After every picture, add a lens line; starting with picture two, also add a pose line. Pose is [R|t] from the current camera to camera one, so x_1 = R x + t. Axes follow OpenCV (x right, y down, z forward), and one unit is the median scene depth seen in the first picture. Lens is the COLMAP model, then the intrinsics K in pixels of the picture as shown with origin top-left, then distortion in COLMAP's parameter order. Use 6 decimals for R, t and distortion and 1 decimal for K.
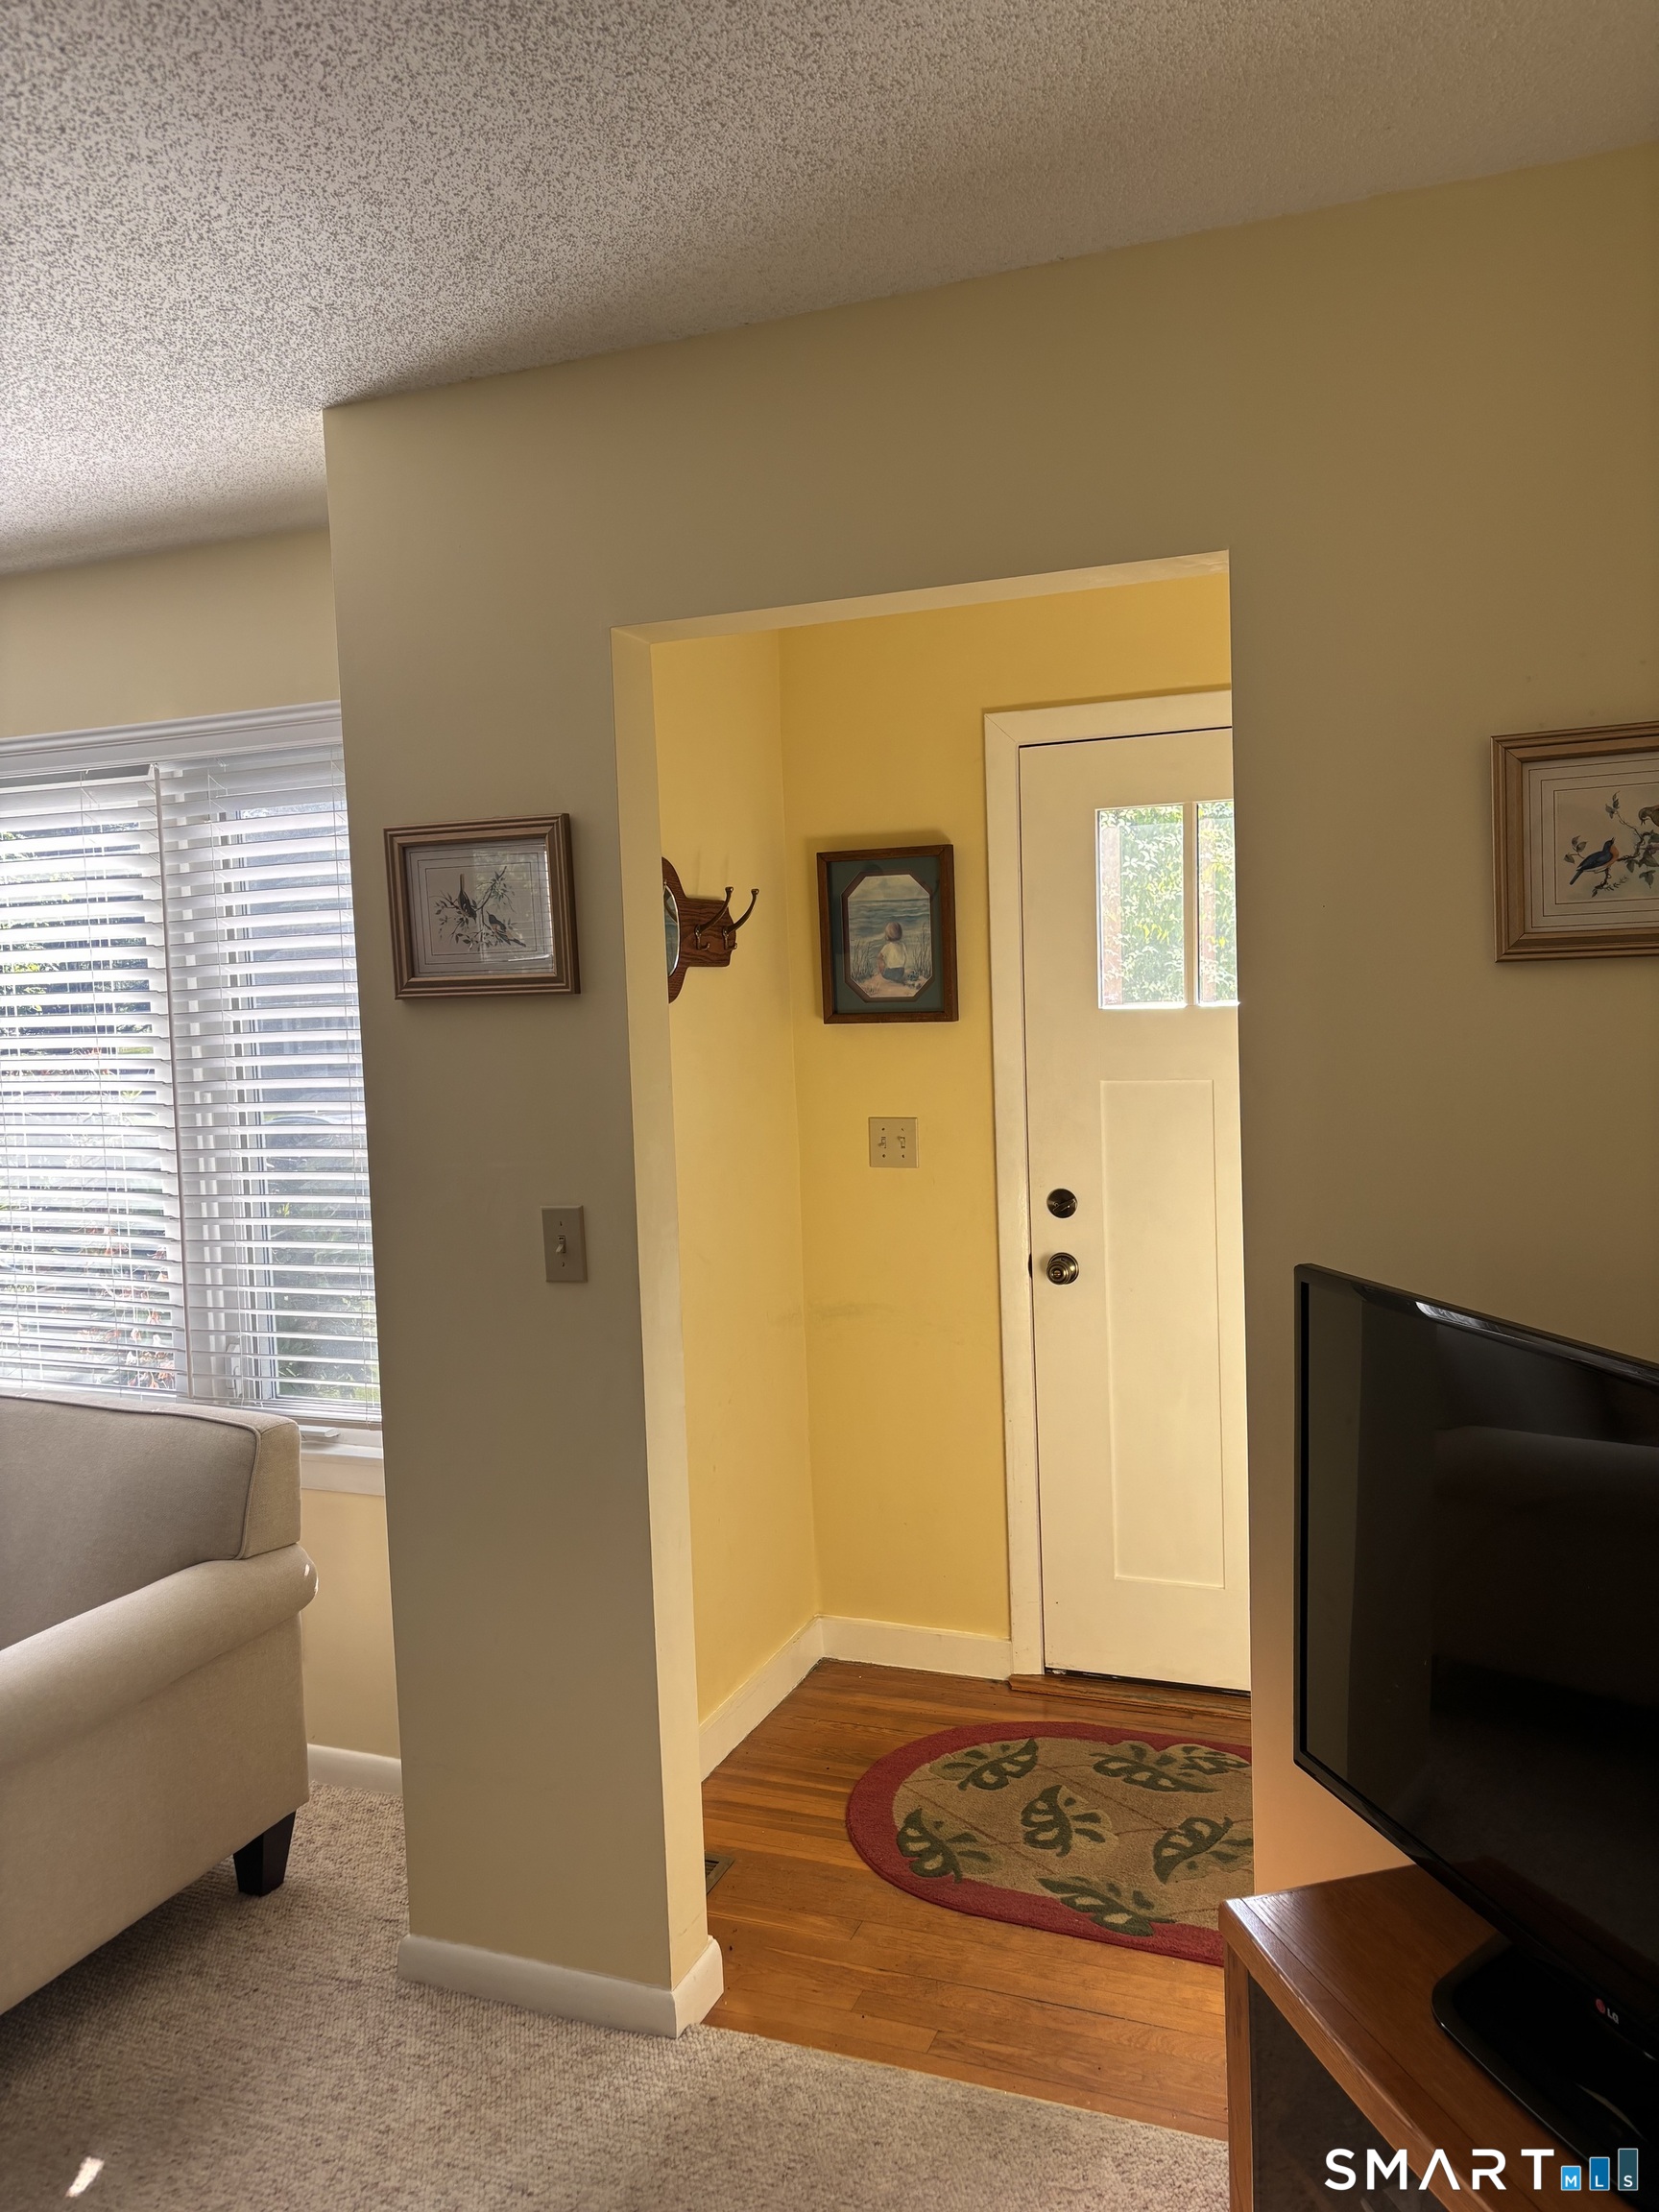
lens RADIAL K [[1624.2, 0, 841.3], [0, 1624.2, 1104.9], [0, 0, 1]] dist [0.015575, -0.013642]
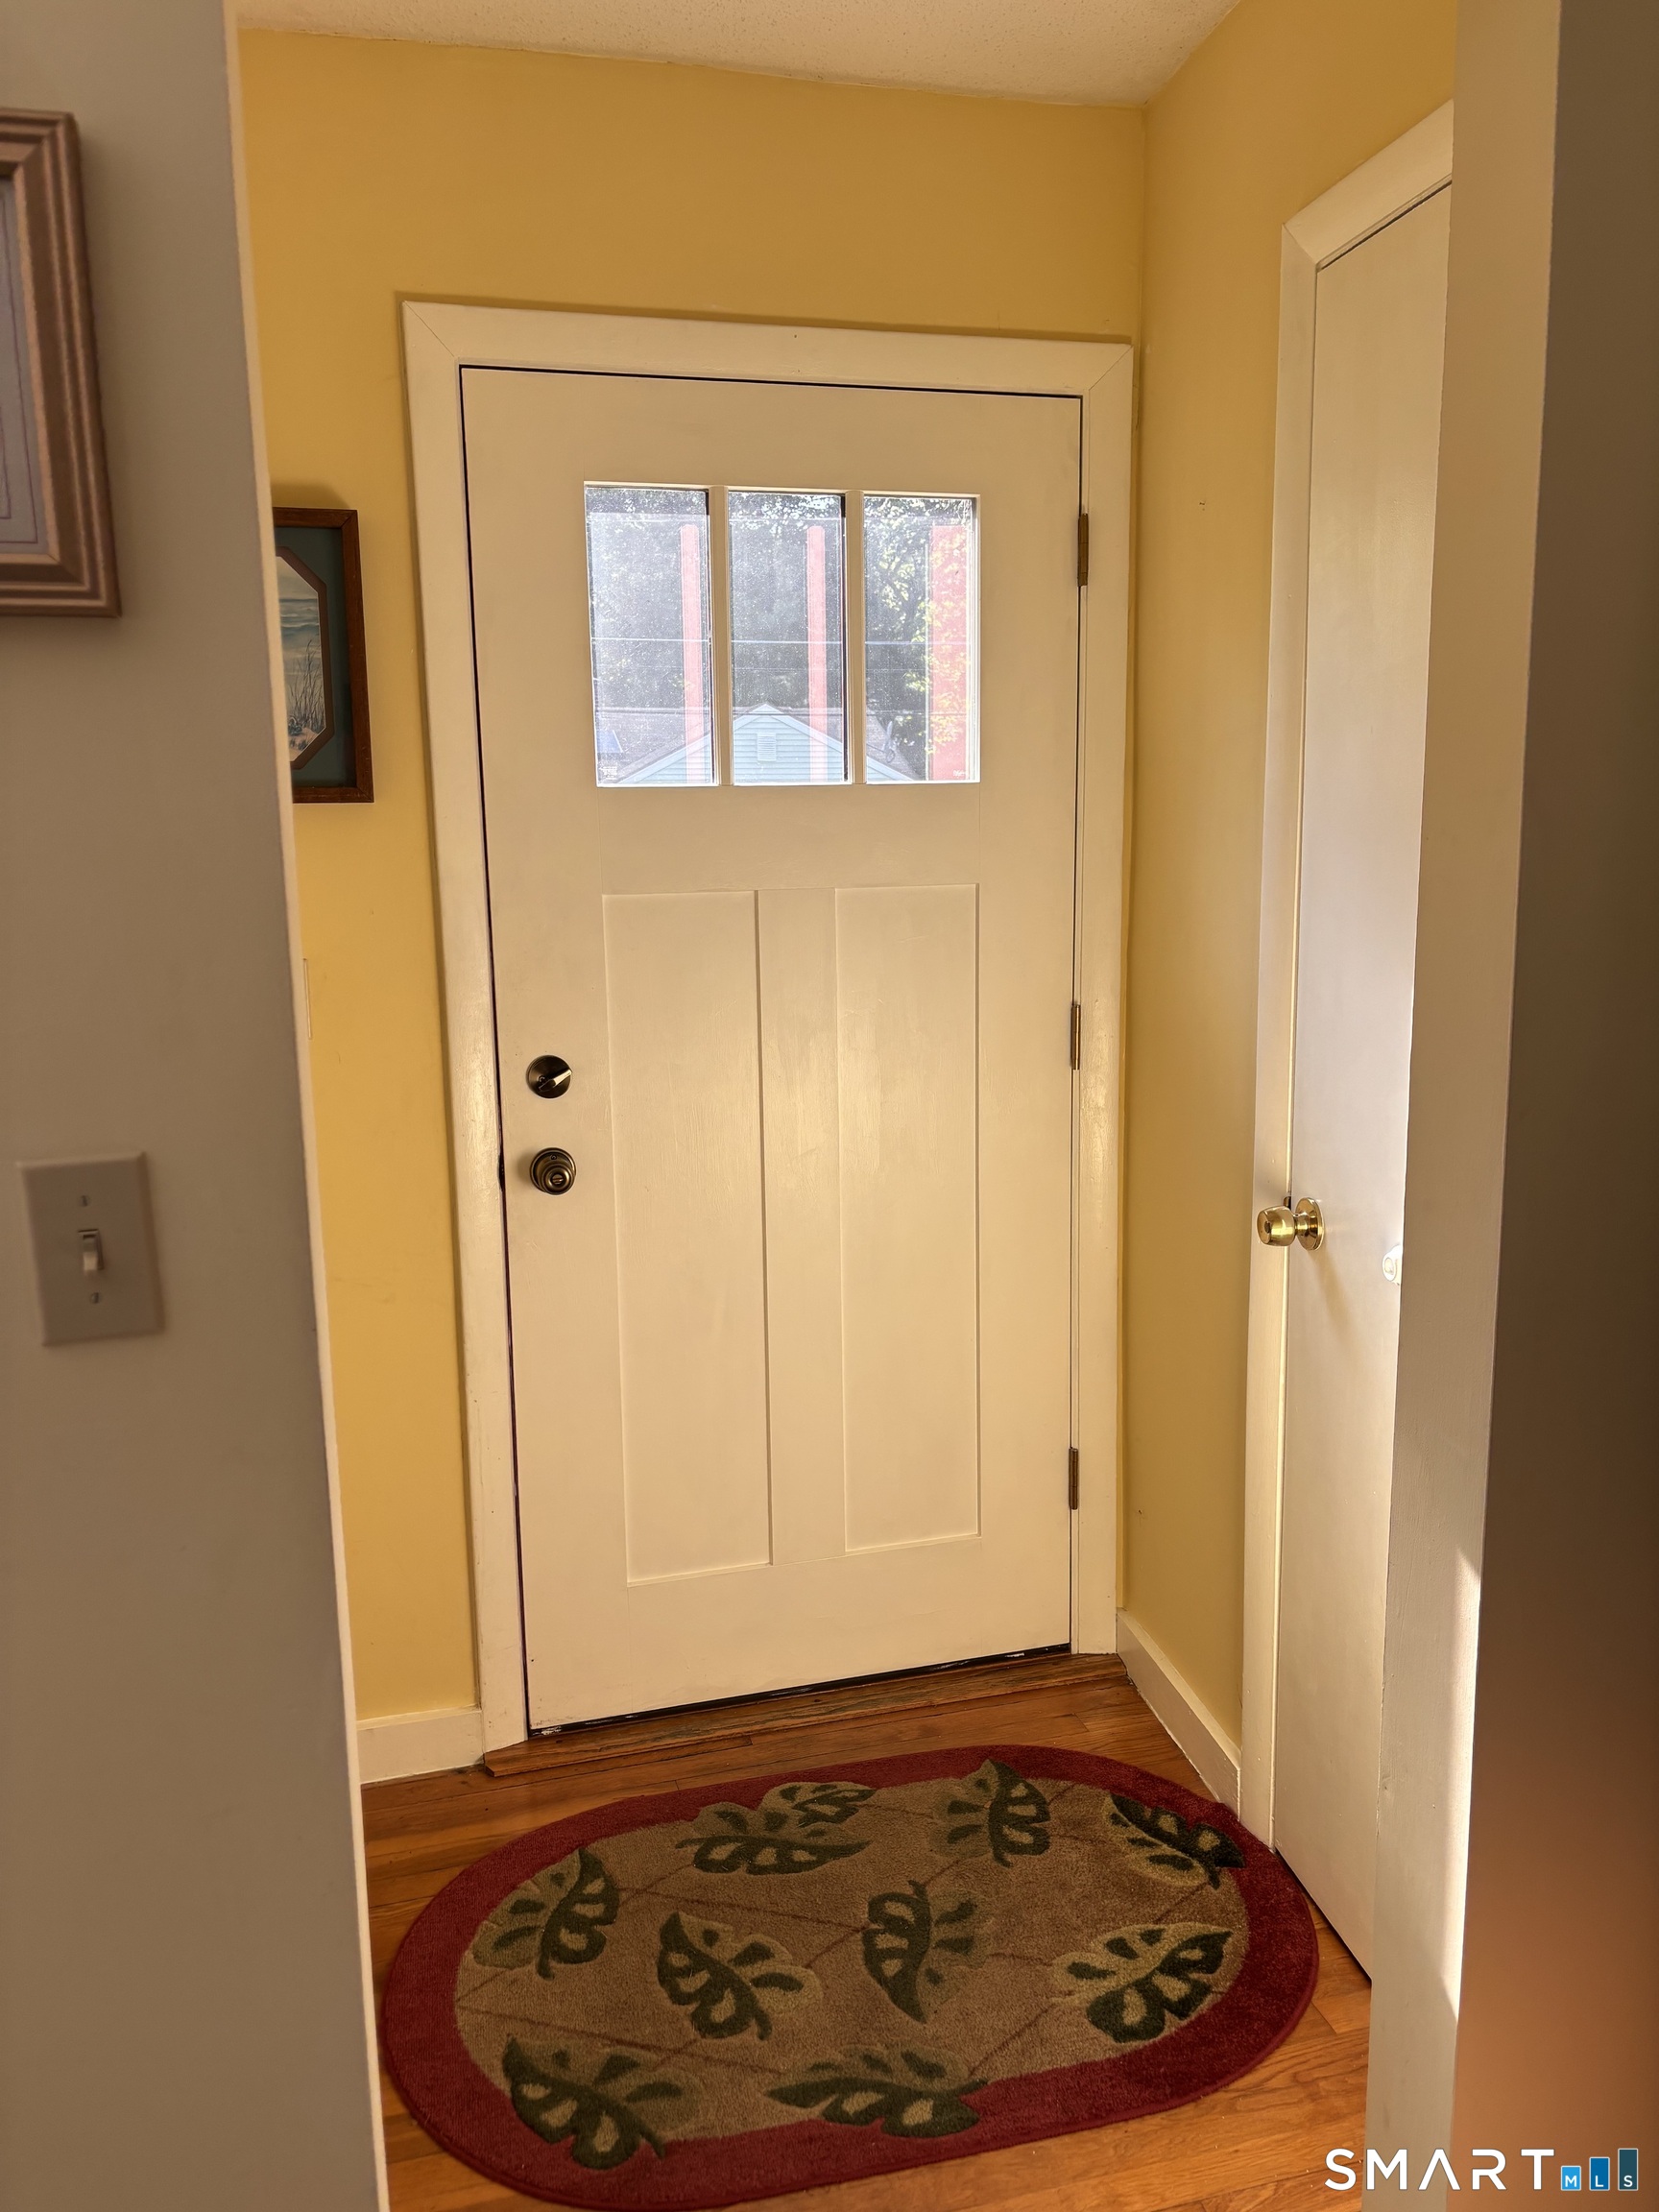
lens RADIAL K [[1624.2, 0, 841.3], [0, 1624.2, 1104.9], [0, 0, 1]] dist [0.015575, -0.013642]
pose [[0.801096, -0.082008, 0.592891, -0.188860], [0.032476, 0.995065, 0.093755, 0.013855], [-0.597654, -0.055852, 0.799807, 0.420002]]
